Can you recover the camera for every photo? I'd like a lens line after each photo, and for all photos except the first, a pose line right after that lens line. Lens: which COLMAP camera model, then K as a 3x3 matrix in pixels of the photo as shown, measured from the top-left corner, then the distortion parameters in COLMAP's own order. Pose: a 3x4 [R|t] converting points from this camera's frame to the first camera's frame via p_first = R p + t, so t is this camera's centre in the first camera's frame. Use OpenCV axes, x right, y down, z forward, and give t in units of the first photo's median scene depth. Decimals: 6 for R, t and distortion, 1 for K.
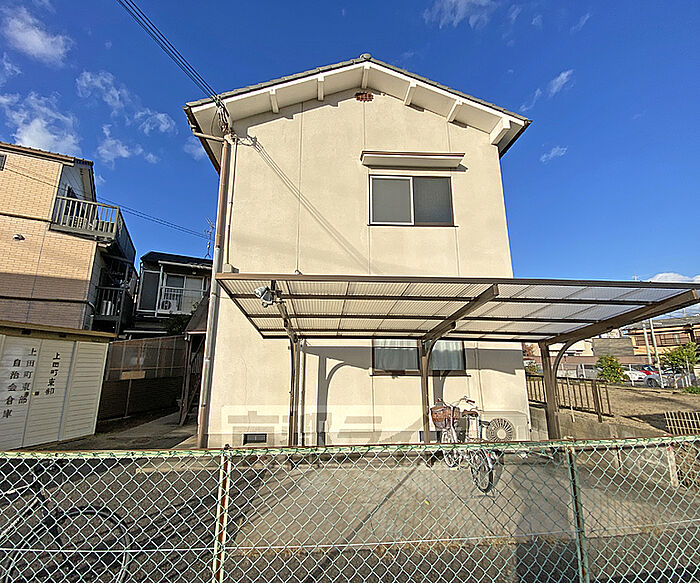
lens RADIAL K [[314.0, 0, 333.6], [0, 314.0, 295.8], [0, 0, 1]] dist [0.031672, -0.024843]
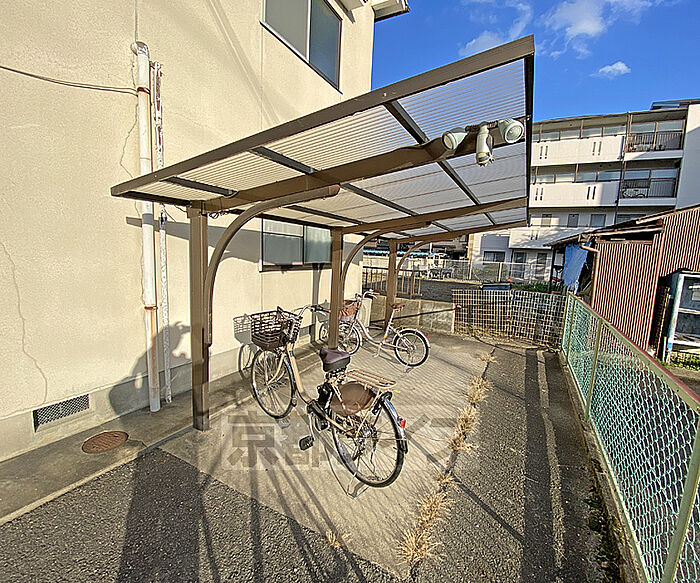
lens RADIAL K [[311.4, 0, 370.5], [0, 311.4, 294.0], [0, 0, 1]] dist [0.029200, -0.023819]
pose [[0.500461, -0.092149, 0.860841, -0.332780], [-0.226523, 0.945744, 0.232929, 0.069085], [-0.835599, -0.311572, 0.452434, 0.393849]]
